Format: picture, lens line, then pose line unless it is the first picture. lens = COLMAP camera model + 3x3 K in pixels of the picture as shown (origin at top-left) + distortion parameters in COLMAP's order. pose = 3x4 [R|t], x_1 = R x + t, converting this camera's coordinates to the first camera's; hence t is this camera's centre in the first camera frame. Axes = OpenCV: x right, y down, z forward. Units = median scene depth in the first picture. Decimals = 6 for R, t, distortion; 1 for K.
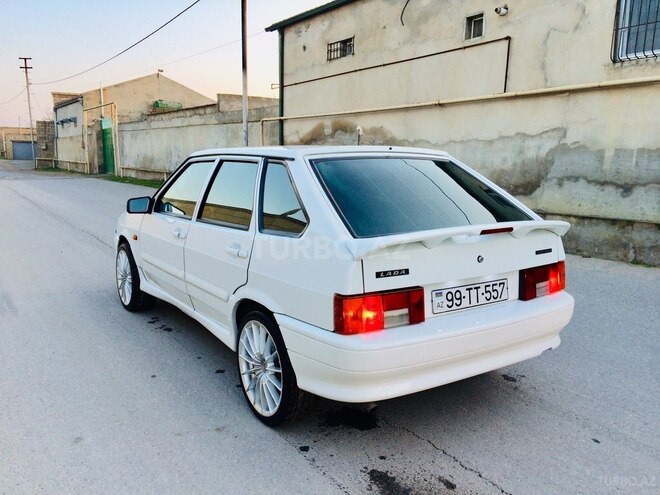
lens RADIAL K [[554.6, 0, 330.0], [0, 554.6, 247.5], [0, 0, 1]] dist [0.092742, -0.139366]
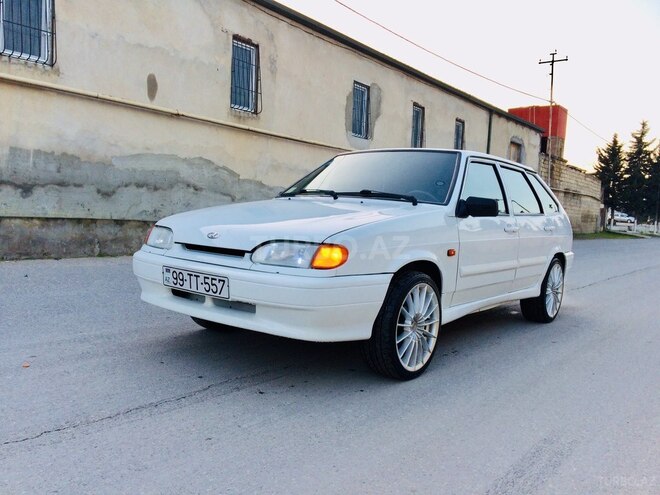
lens RADIAL K [[554.6, 0, 330.0], [0, 554.6, 247.5], [0, 0, 1]] dist [0.092742, -0.139366]
pose [[-0.307498, -0.094408, 0.946854, -1.235732], [0.091273, 0.987551, 0.128107, -0.170932], [-0.947161, 0.125815, -0.295054, 1.690903]]
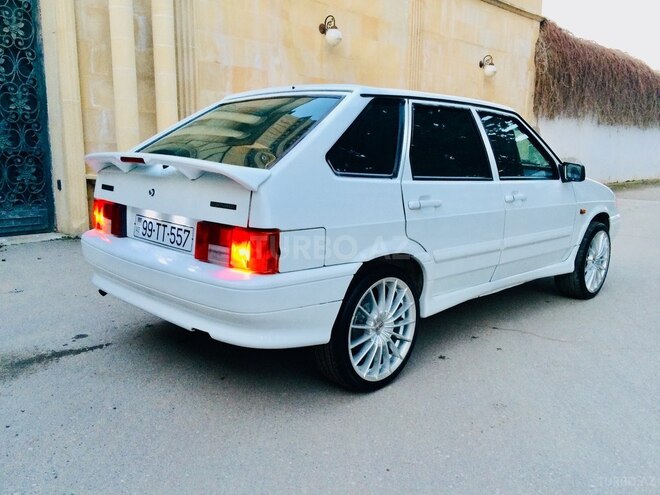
lens RADIAL K [[549.3, 0, 330.0], [0, 549.3, 247.5], [0, 0, 1]] dist [0.092111, -0.130136]
pose [[0.186507, 0.169925, -0.967647, 0.887669], [-0.178989, 0.974322, 0.136598, -0.050398], [0.966011, 0.147722, 0.212133, 0.779836]]
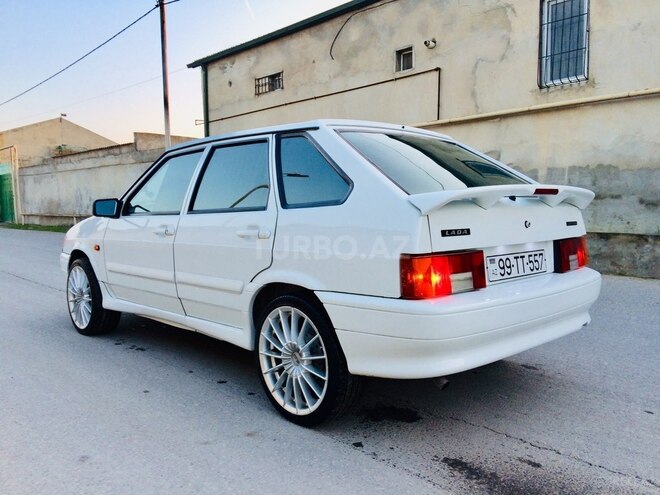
lens RADIAL K [[554.6, 0, 330.0], [0, 554.6, 247.5], [0, 0, 1]] dist [0.092742, -0.139366]
pose [[0.986500, -0.034973, 0.159982, -0.151207], [0.048597, 0.995442, -0.082058, 0.085892], [-0.156383, 0.088725, 0.983703, 0.085452]]
